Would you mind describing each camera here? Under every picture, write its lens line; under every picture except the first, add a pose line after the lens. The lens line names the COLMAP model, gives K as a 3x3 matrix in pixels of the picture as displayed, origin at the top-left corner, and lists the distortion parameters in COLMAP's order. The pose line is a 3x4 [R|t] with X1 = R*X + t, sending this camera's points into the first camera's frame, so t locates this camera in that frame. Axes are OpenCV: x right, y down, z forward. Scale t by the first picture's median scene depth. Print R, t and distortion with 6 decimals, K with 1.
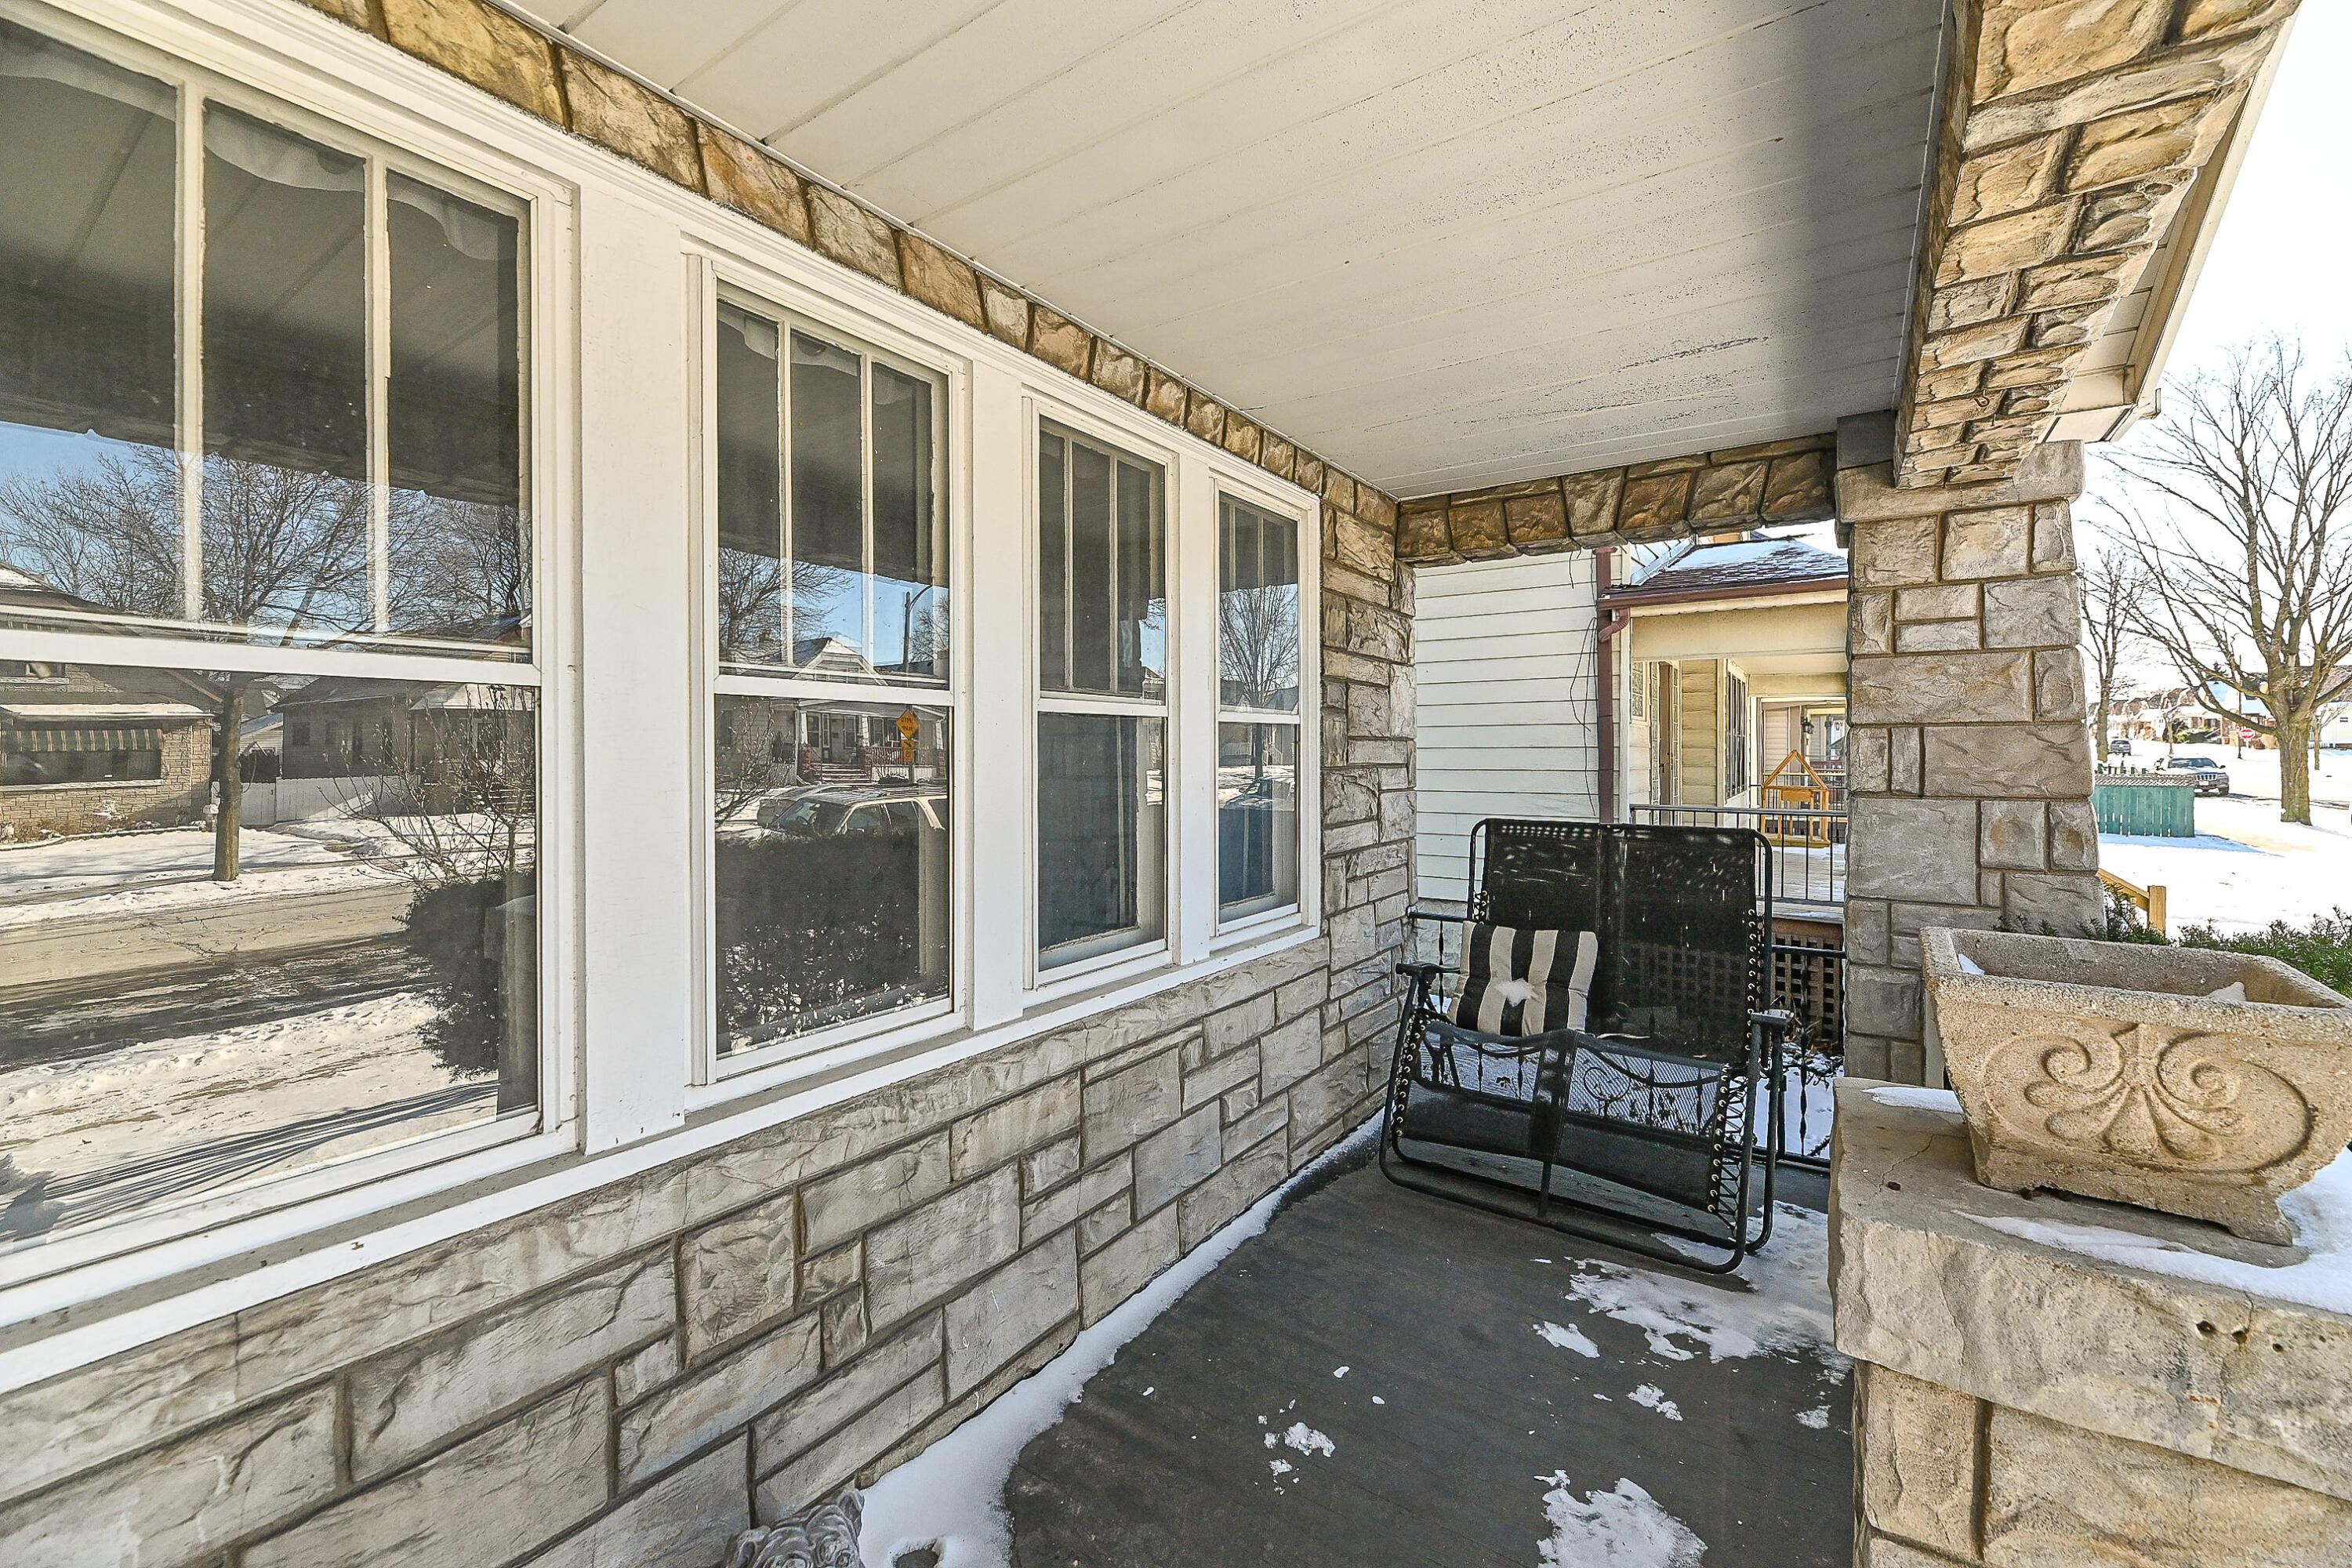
lens RADIAL K [[963.5, 0, 1184.7], [0, 963.5, 772.0], [0, 0, 1]] dist [-0.002350, -0.000384]
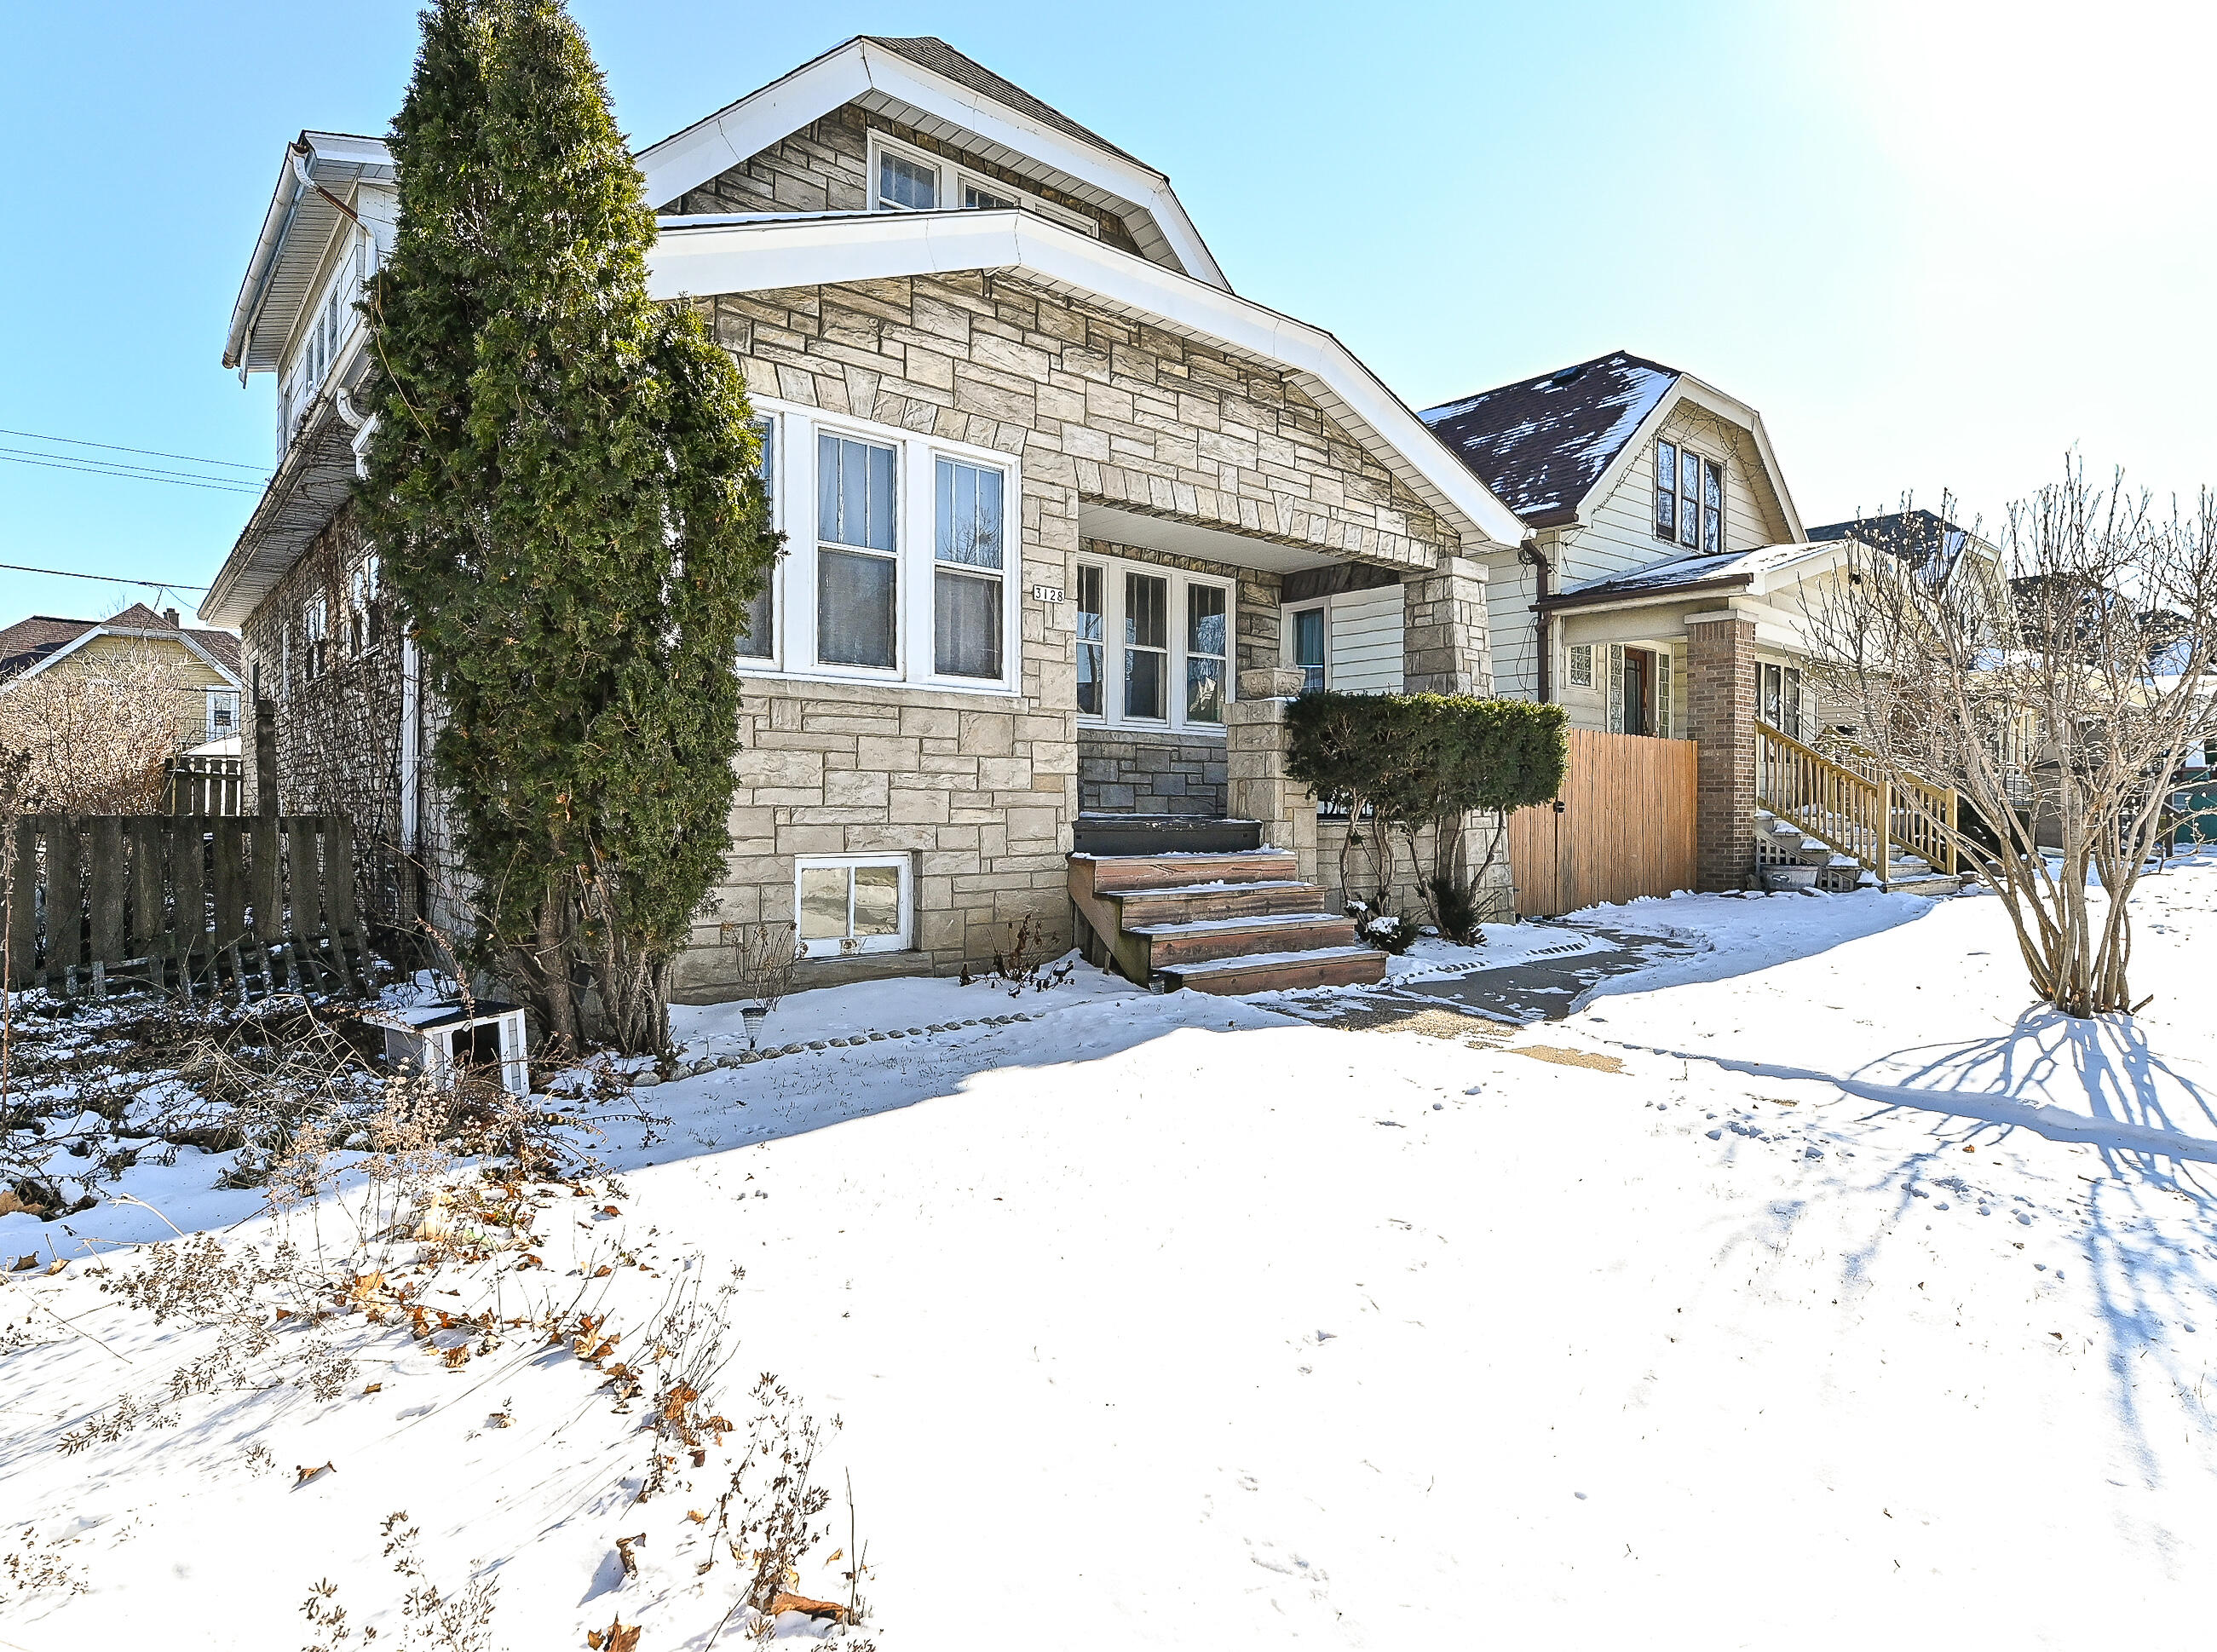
lens RADIAL K [[1164.1, 0, 1109.4], [0, 1164.1, 804.9], [0, 0, 1]] dist [0.000874, -0.001241]
pose [[0.966618, 0.006959, -0.256127, 0.833342], [-0.011971, 0.999766, -0.018018, 0.550118], [0.255942, 0.020482, 0.966475, -2.968563]]
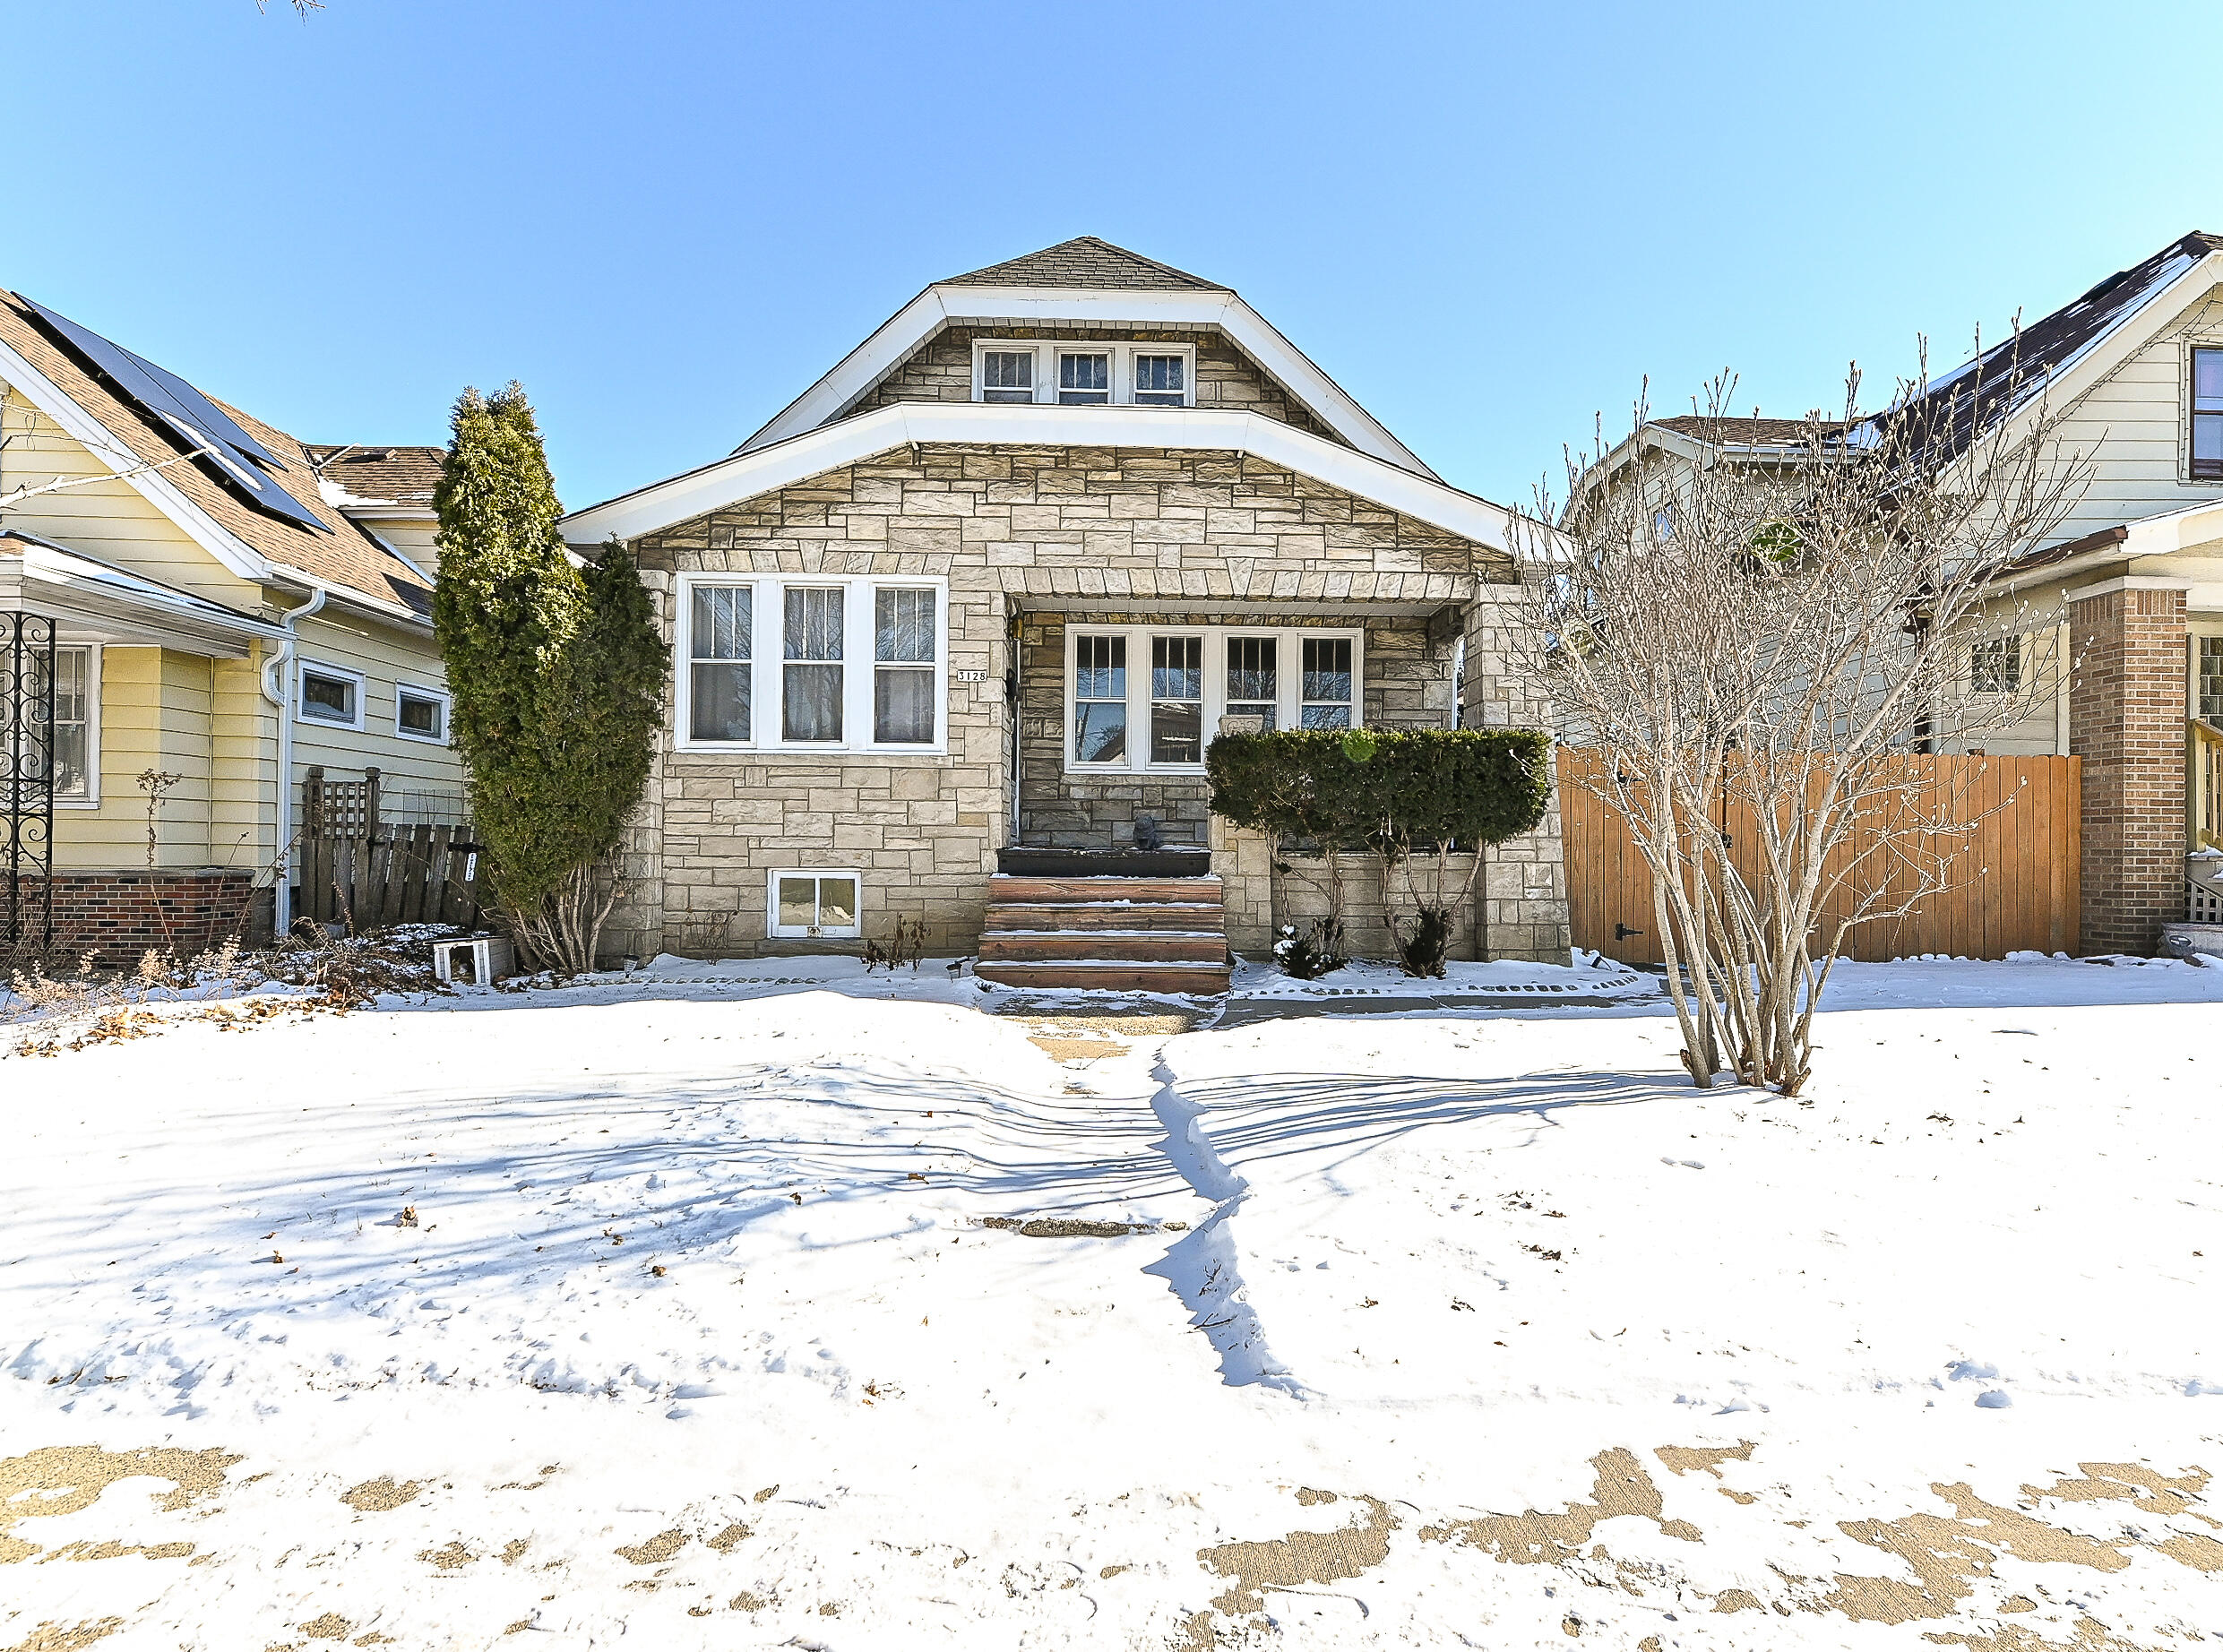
lens RADIAL K [[1076.9, 0, 1145.7], [0, 1076.9, 843.6], [0, 0, 1]] dist [0.002060, 0.000829]
pose [[0.618610, 0.001182, -0.785697, 2.970263], [-0.023126, 0.999593, -0.016704, 0.569493], [0.785358, 0.028503, 0.618386, -1.979287]]
